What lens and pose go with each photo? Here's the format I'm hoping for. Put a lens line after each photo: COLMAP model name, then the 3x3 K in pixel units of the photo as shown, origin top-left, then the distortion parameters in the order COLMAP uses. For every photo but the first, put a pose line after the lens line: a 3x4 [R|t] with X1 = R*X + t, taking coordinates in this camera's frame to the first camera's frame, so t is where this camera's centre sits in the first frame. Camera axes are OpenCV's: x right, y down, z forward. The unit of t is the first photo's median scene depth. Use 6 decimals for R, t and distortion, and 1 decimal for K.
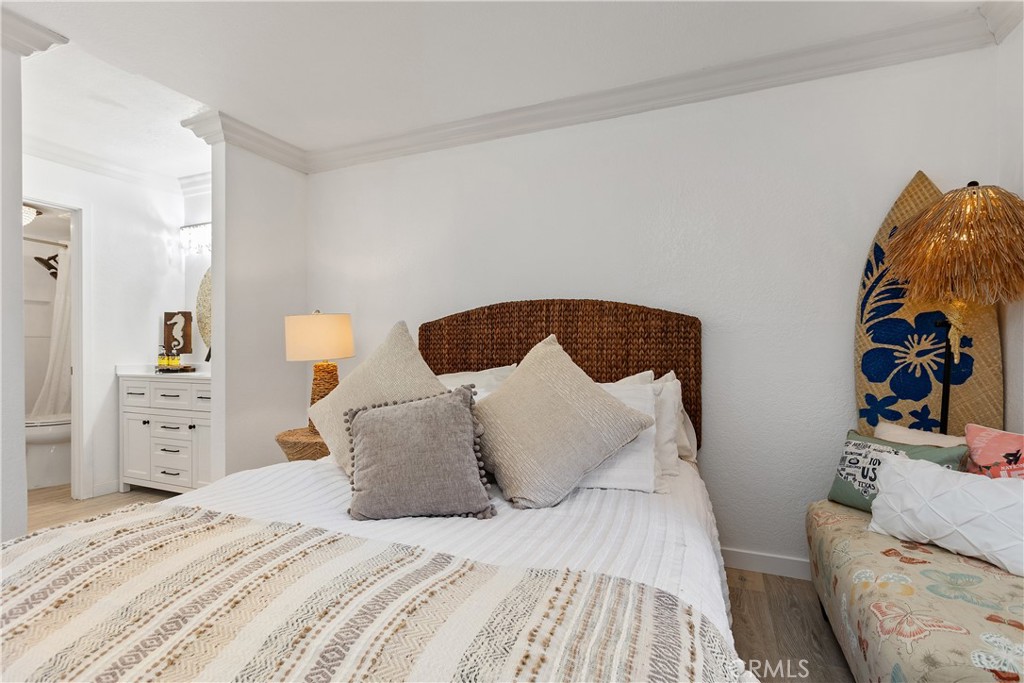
lens RADIAL K [[456.4, 0, 517.0], [0, 456.4, 350.3], [0, 0, 1]] dist [-0.000015, 0.000867]
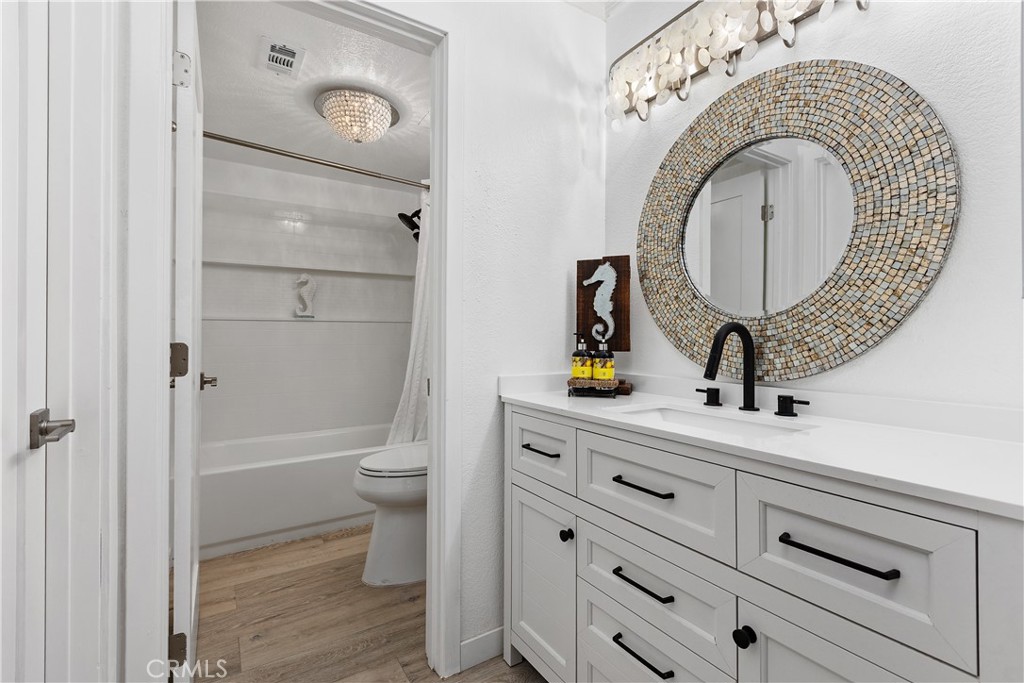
lens RADIAL K [[456.4, 0, 514.2], [0, 456.4, 335.0], [0, 0, 1]] dist [-0.000015, 0.000867]
pose [[0.821188, -0.000543, -0.570658, -0.562010], [-0.011439, 0.999783, -0.017412, -0.000351], [0.570544, 0.020826, 0.821003, 0.589272]]
